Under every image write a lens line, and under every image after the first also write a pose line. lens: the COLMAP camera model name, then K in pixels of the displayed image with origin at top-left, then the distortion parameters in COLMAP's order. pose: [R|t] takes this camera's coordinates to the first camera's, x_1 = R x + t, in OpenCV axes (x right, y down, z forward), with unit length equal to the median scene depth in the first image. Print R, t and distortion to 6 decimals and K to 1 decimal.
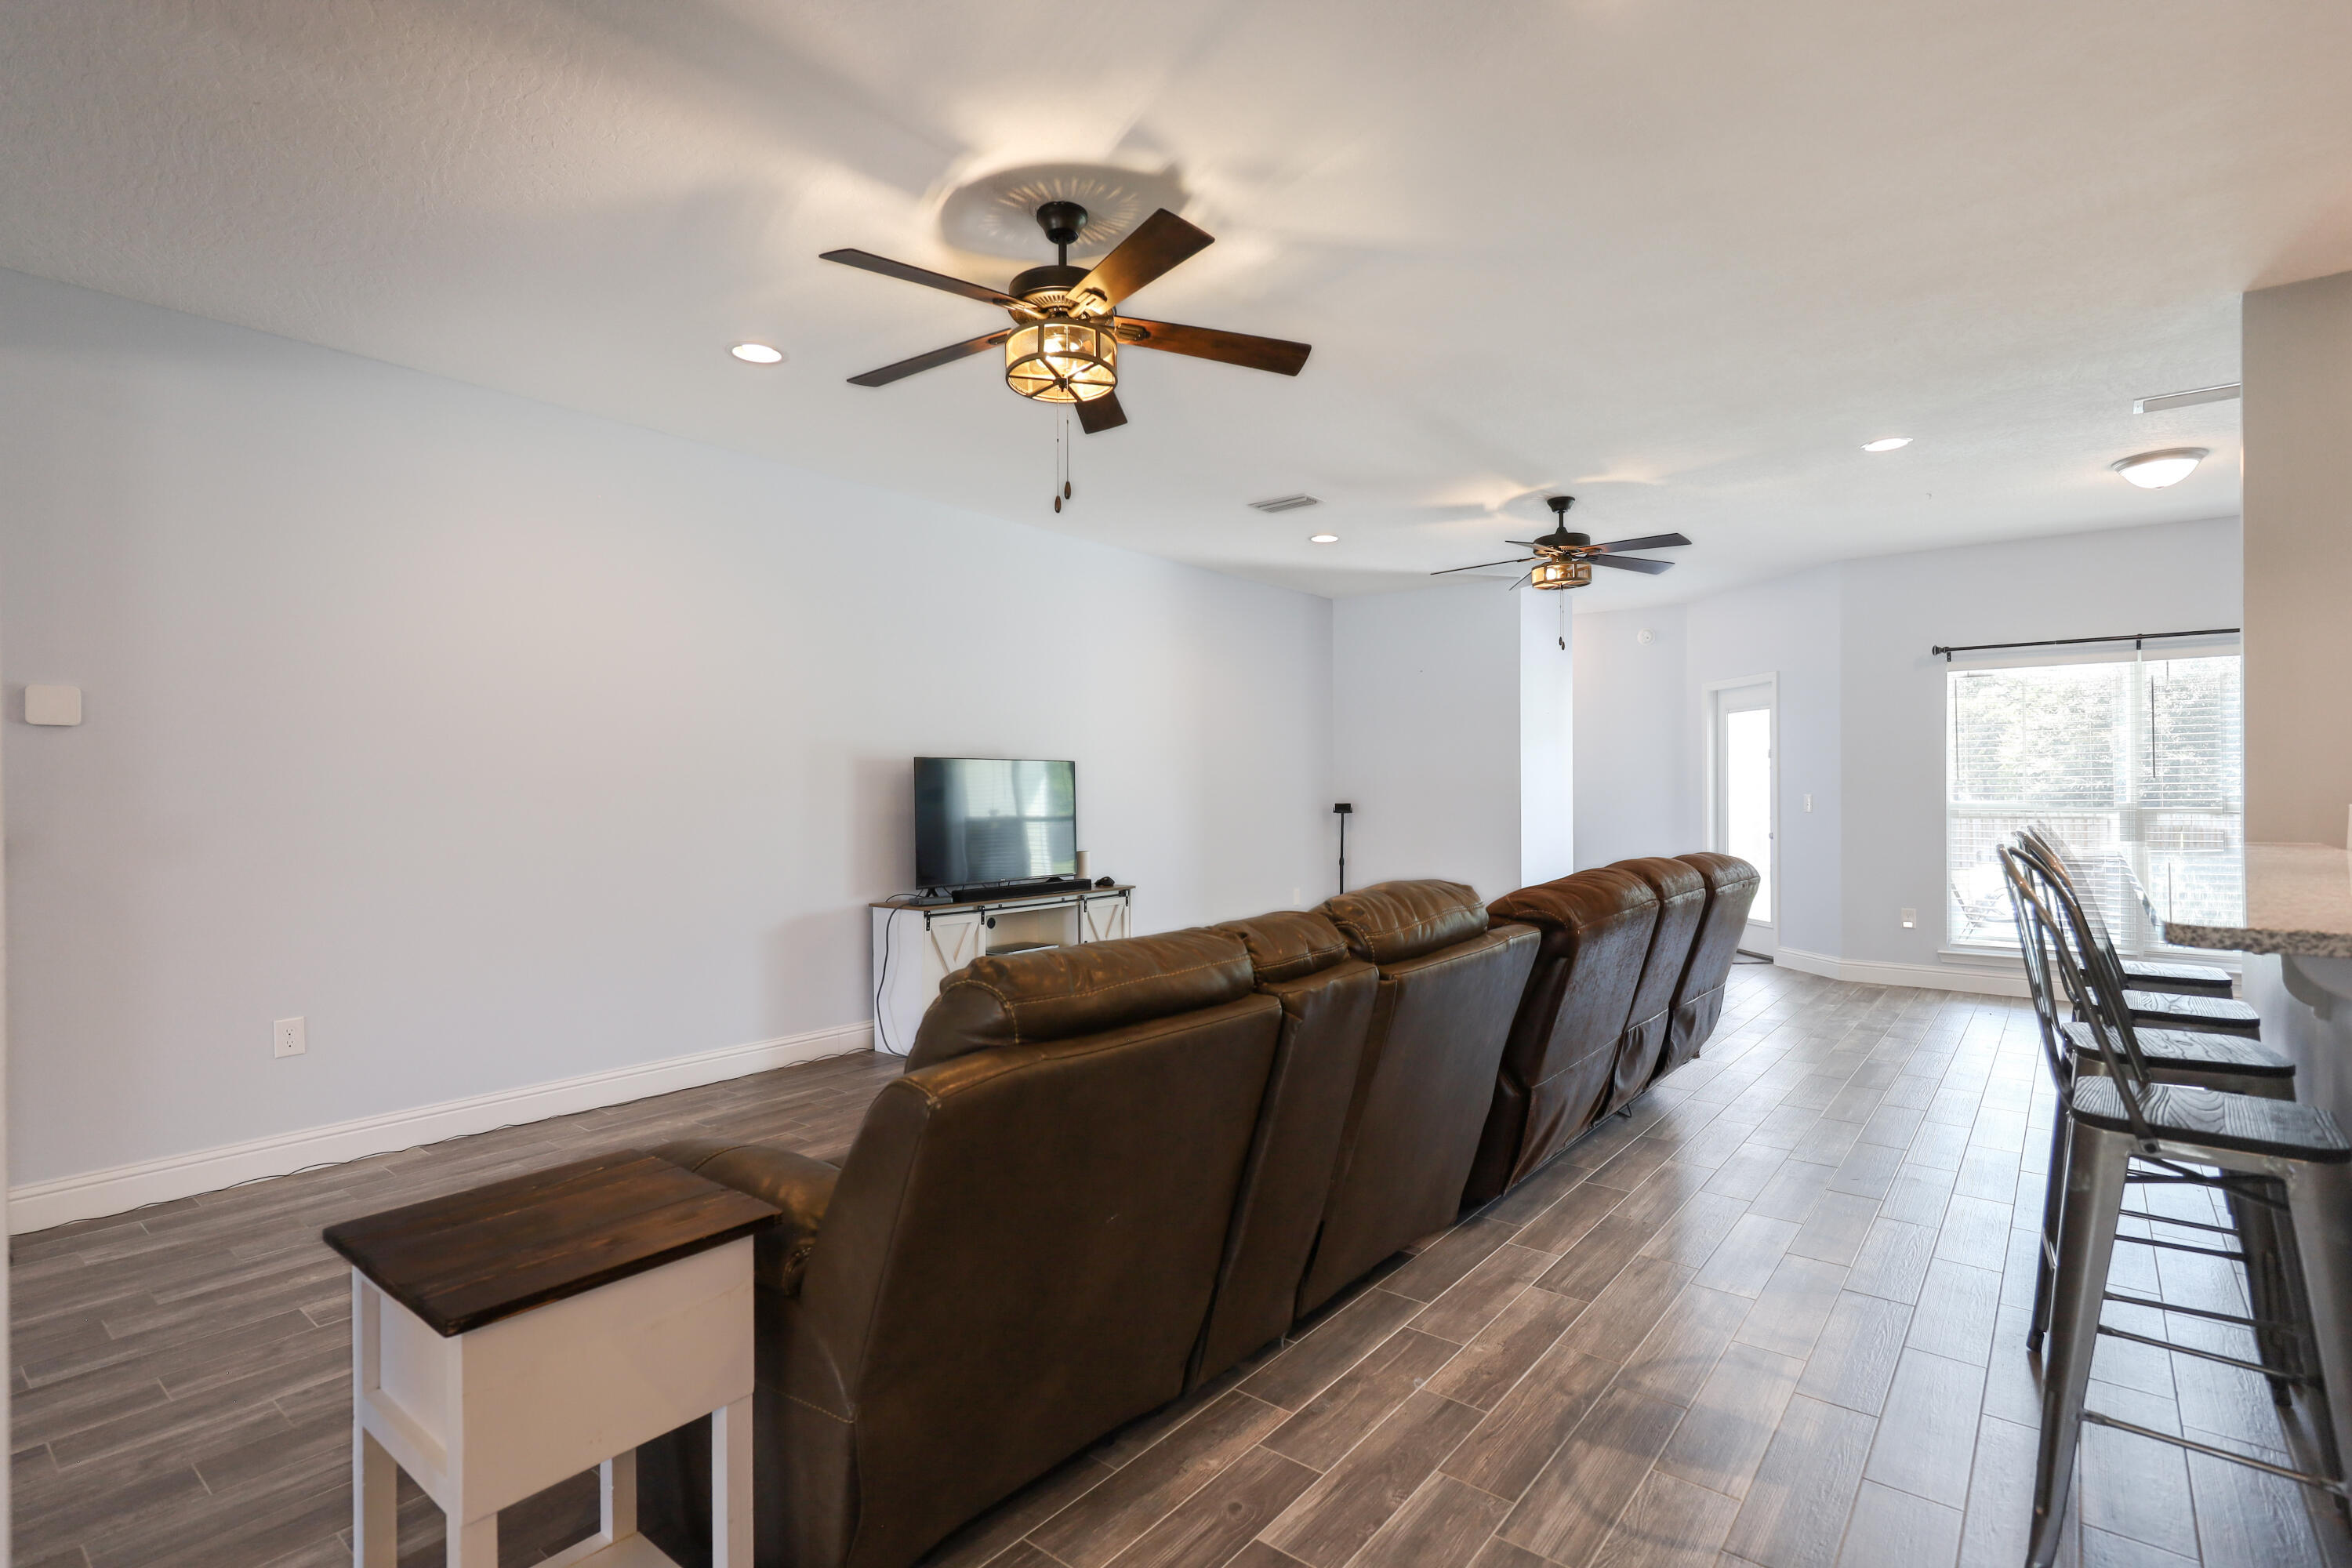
lens RADIAL K [[1121.2, 0, 1182.1], [0, 1121.2, 792.4], [0, 0, 1]] dist [0.000726, 0.000417]
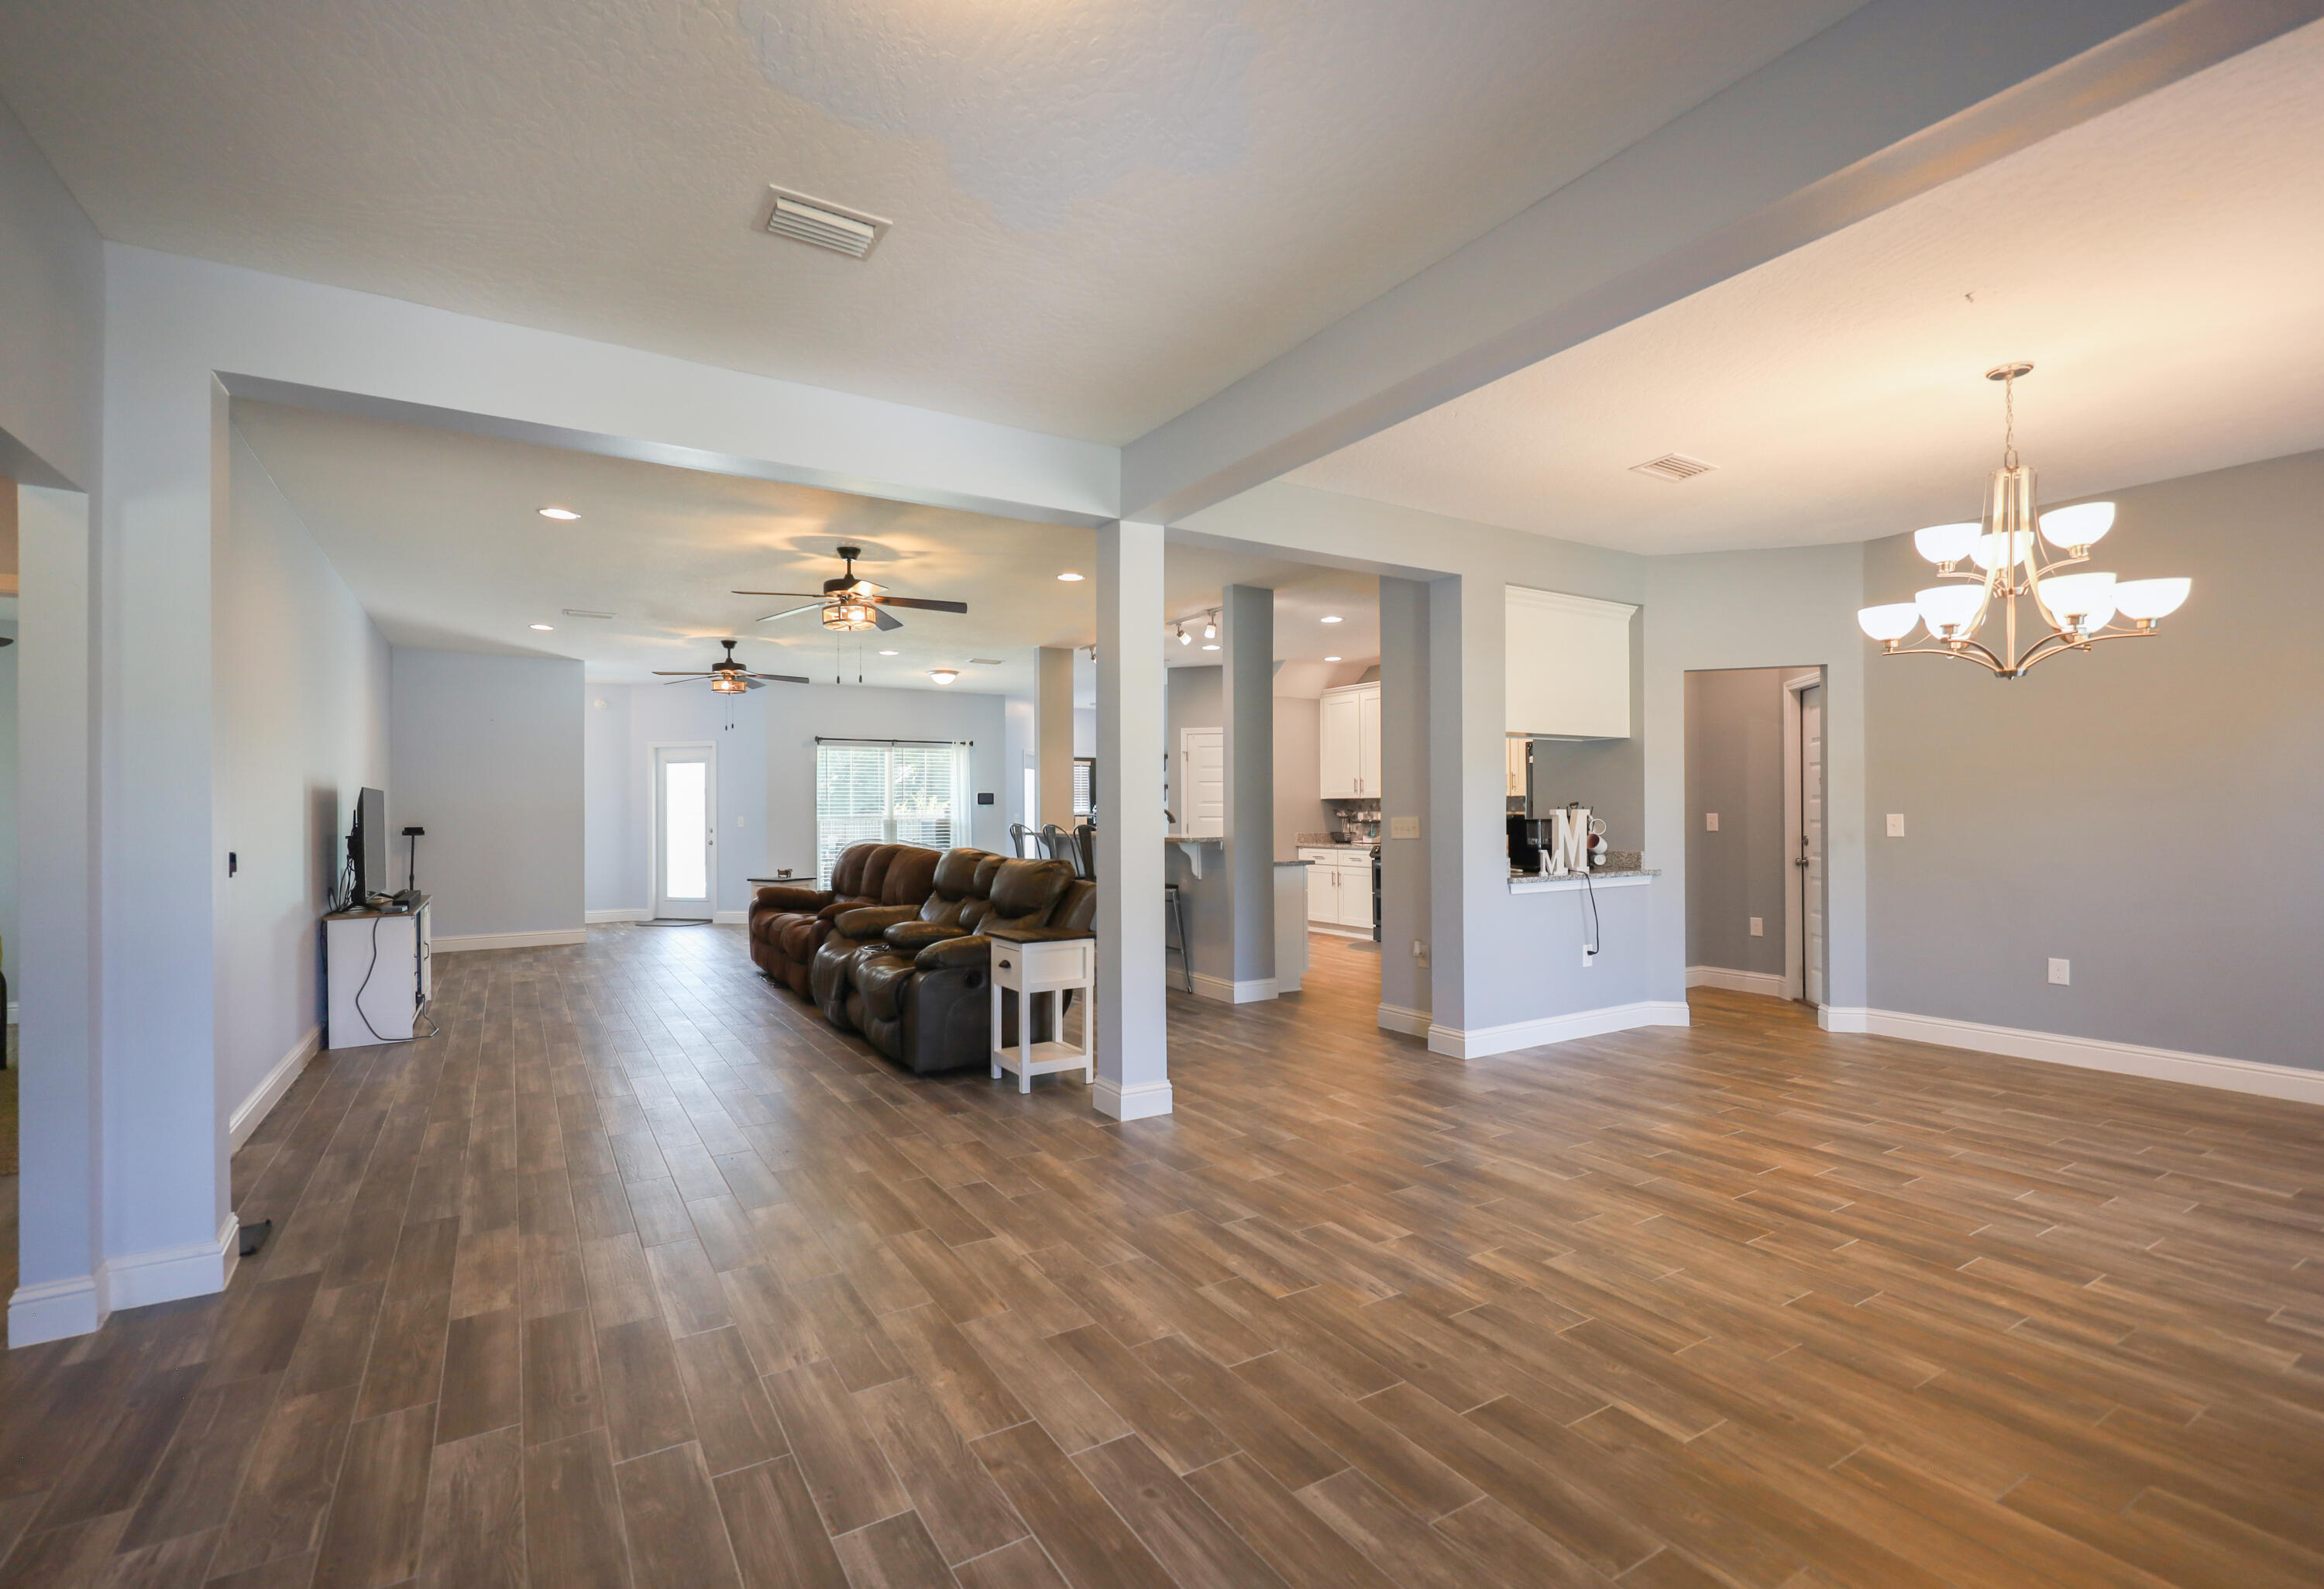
lens RADIAL K [[1029.9, 0, 1130.5], [0, 1029.9, 796.9], [0, 0, 1]] dist [0.005295, 0.000271]
pose [[0.357101, 0.011478, 0.933995, -0.882902], [0.005825, 0.999878, -0.014514, -0.002824], [-0.934048, 0.010623, 0.356990, -0.113072]]
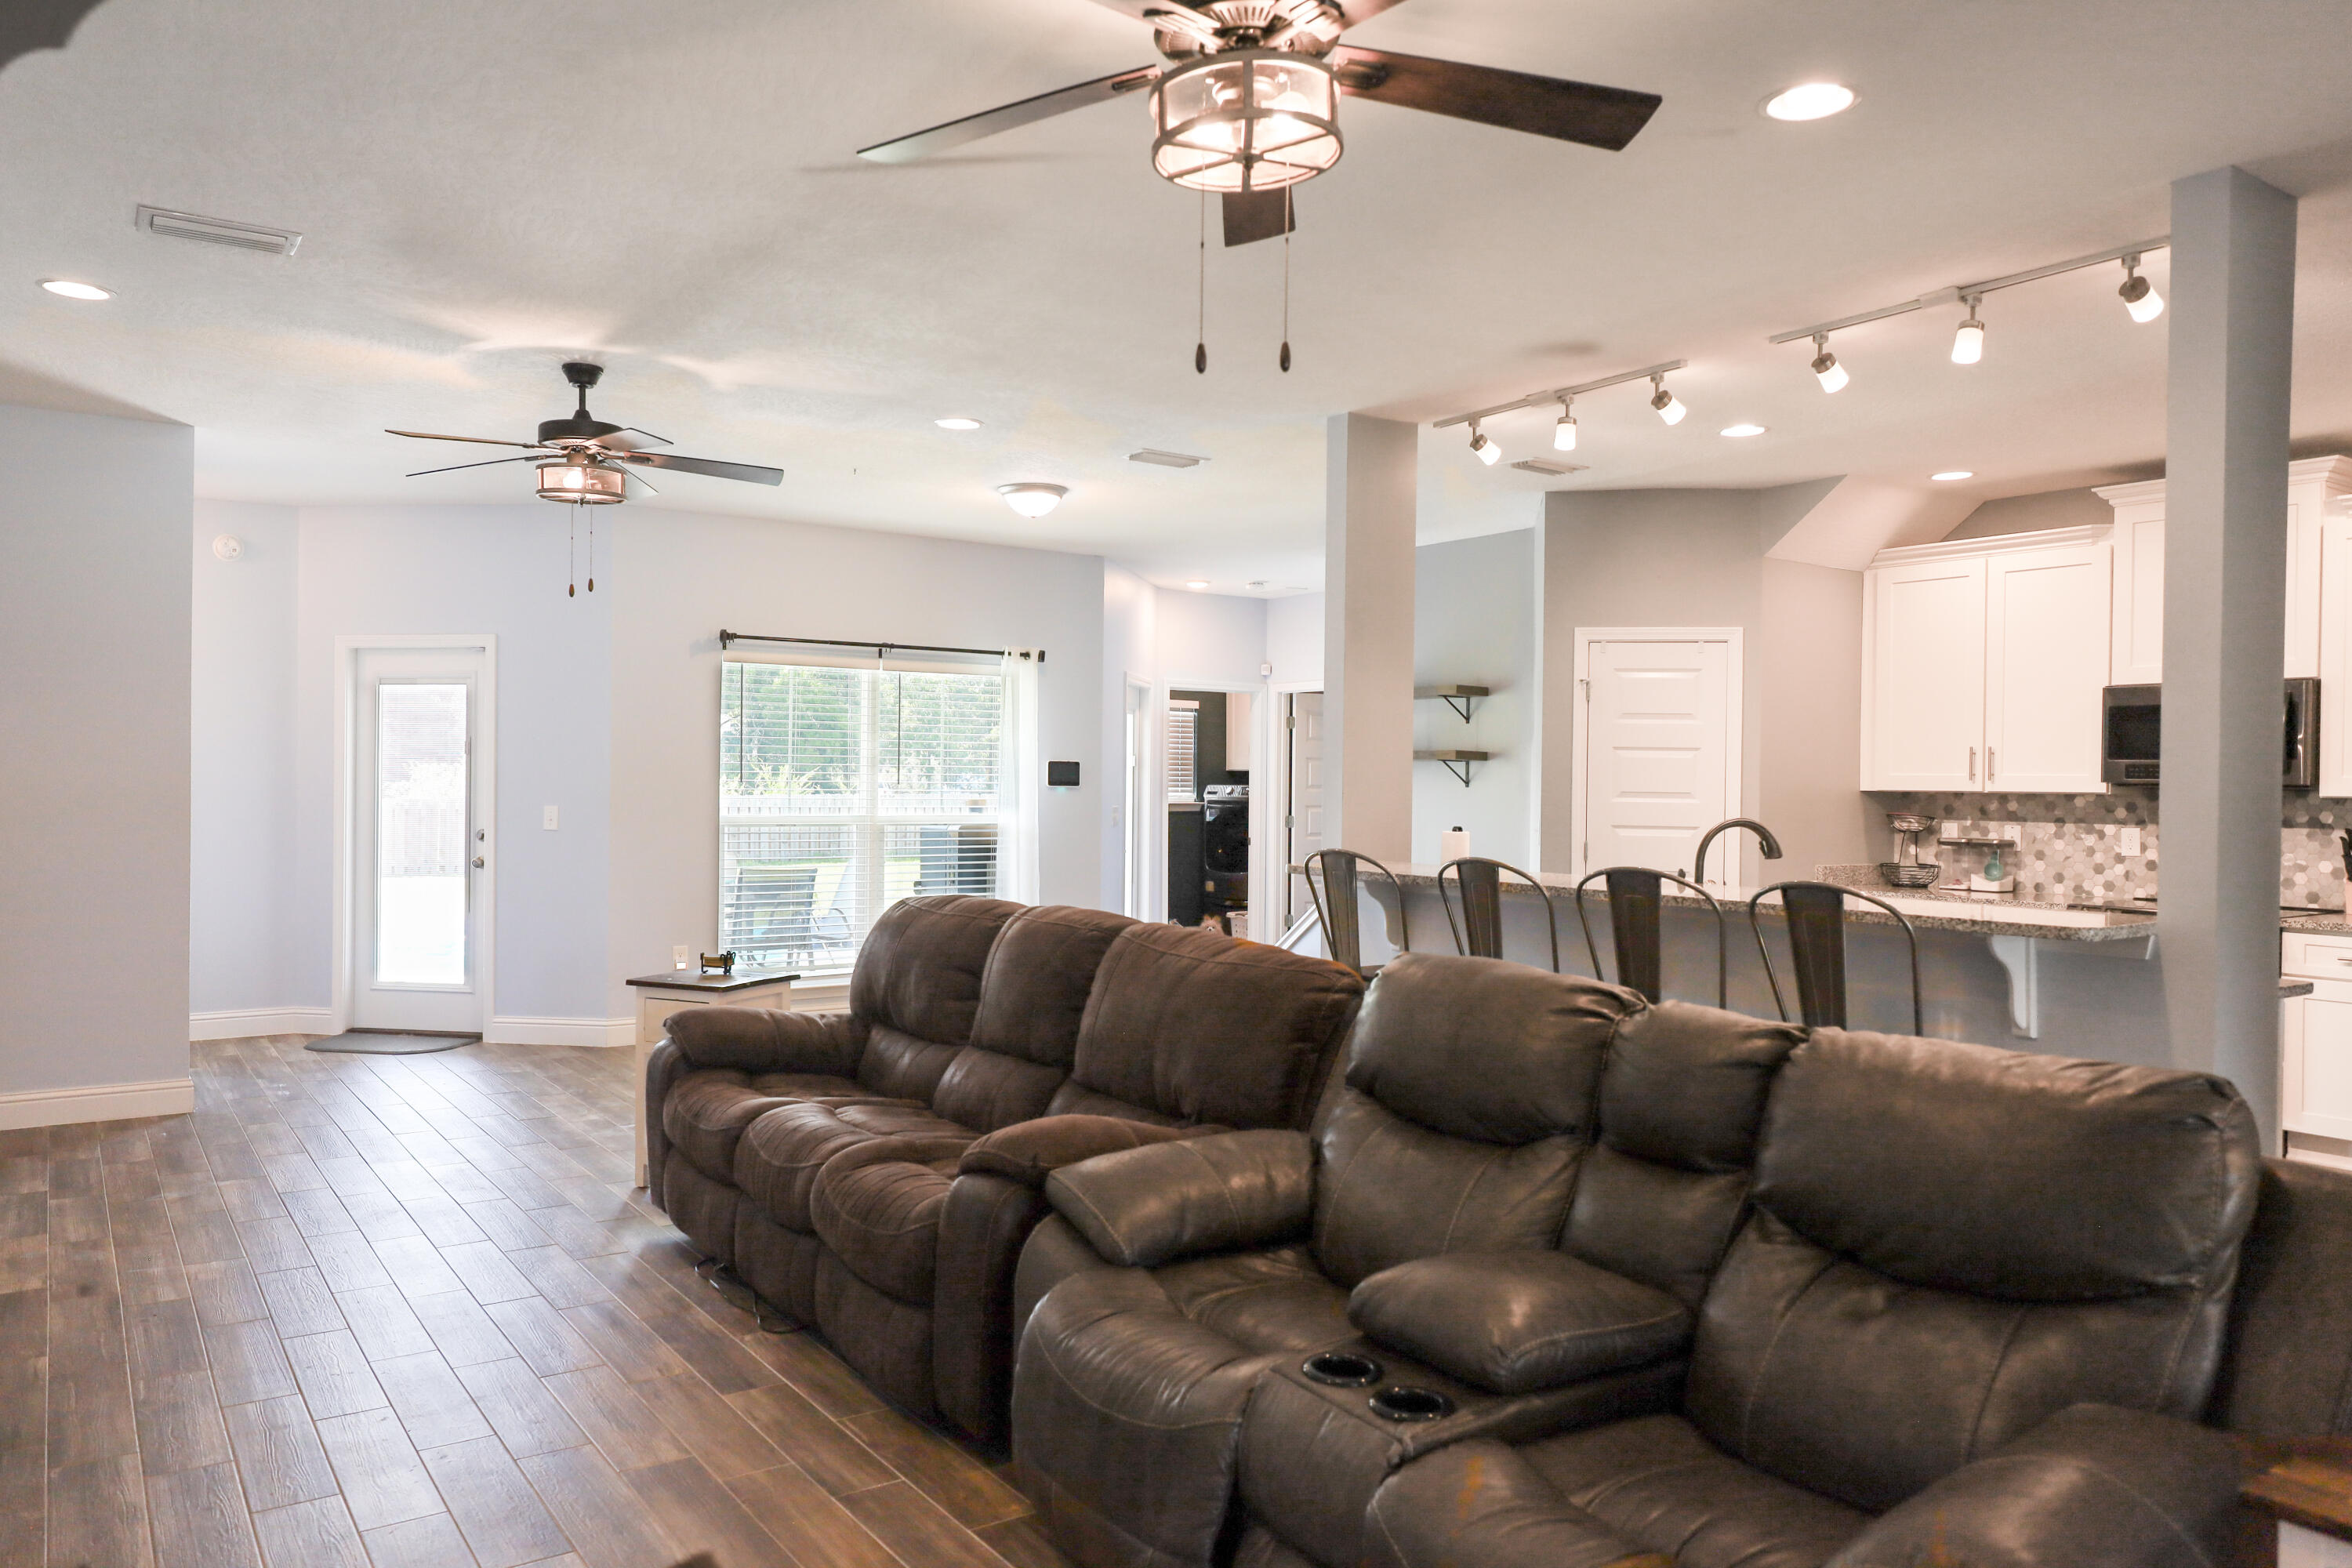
lens RADIAL K [[1598.9, 0, 1159.5], [0, 1598.9, 785.0], [0, 0, 1]] dist [0.004823, -0.001328]
pose [[0.298623, 0.003735, 0.954364, -0.444119], [-0.011197, 0.999937, -0.000410, -0.022064], [-0.954305, -0.010564, 0.298646, 0.397876]]
